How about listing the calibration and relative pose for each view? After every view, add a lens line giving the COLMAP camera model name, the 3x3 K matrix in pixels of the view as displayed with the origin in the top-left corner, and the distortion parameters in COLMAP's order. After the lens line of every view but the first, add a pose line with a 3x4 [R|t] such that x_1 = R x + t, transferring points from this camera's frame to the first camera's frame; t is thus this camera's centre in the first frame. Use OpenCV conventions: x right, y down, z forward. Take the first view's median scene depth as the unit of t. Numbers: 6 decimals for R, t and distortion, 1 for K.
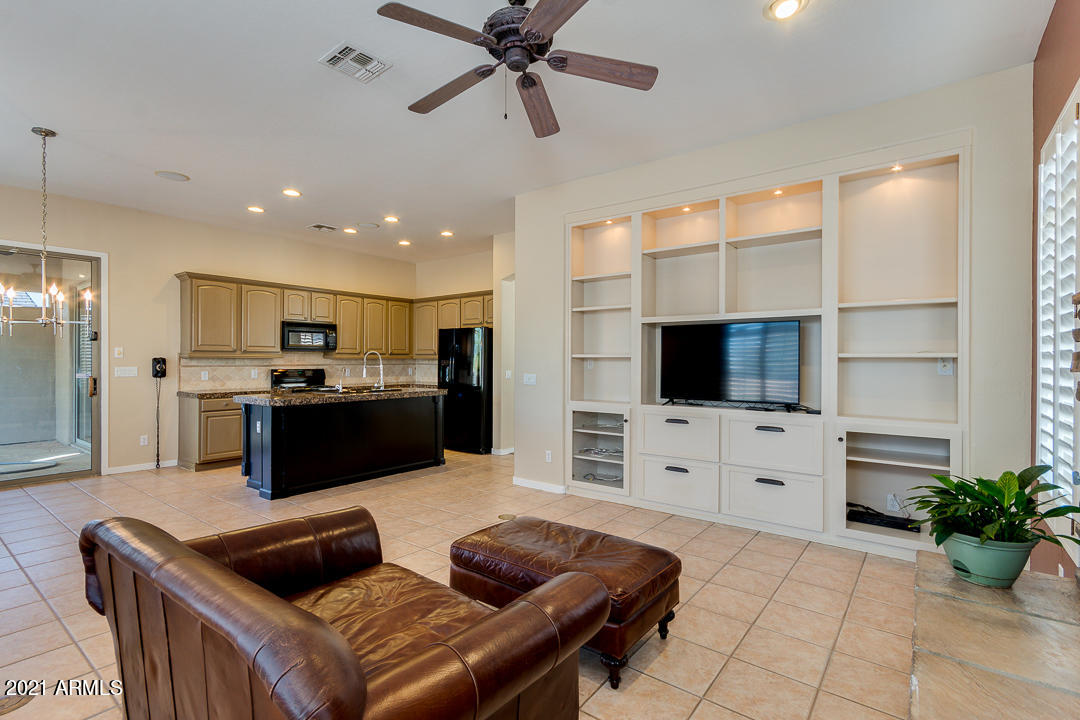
lens RADIAL K [[504.1, 0, 538.3], [0, 504.1, 362.9], [0, 0, 1]] dist [0.010616, 0.001986]
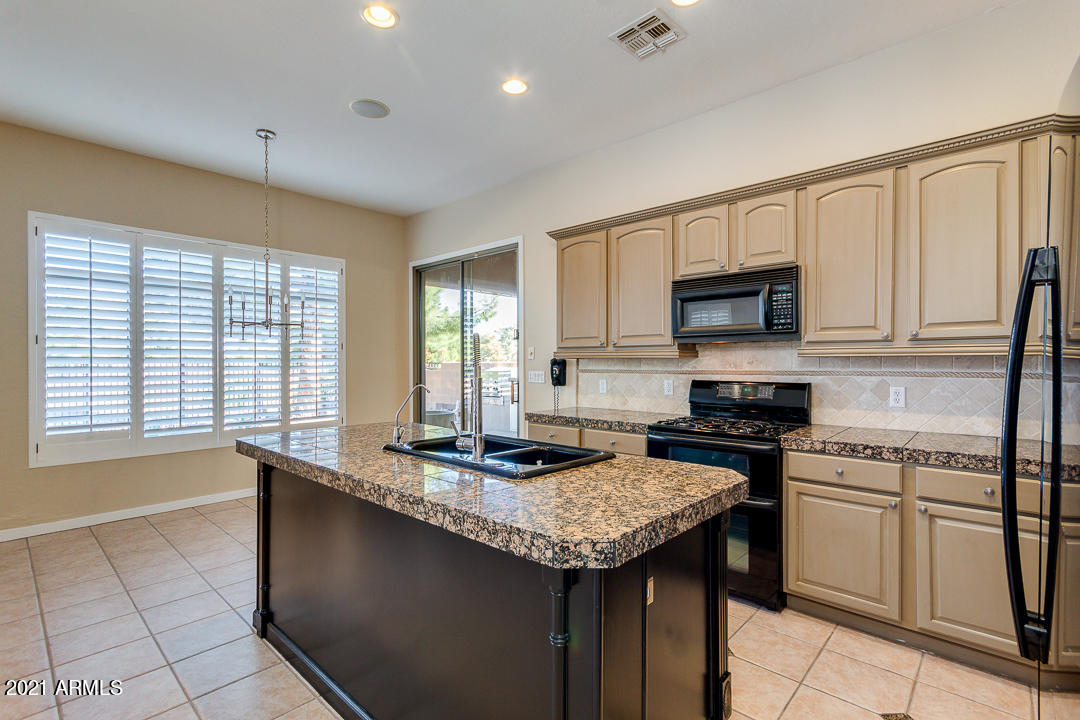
lens RADIAL K [[504.1, 0, 566.1], [0, 504.1, 362.7], [0, 0, 1]] dist [0.010616, 0.001986]
pose [[-0.068912, 0.005084, -0.997610, -0.016051], [-0.000324, 0.999987, 0.005119, -0.006930], [0.997623, 0.000676, -0.068910, 0.920877]]
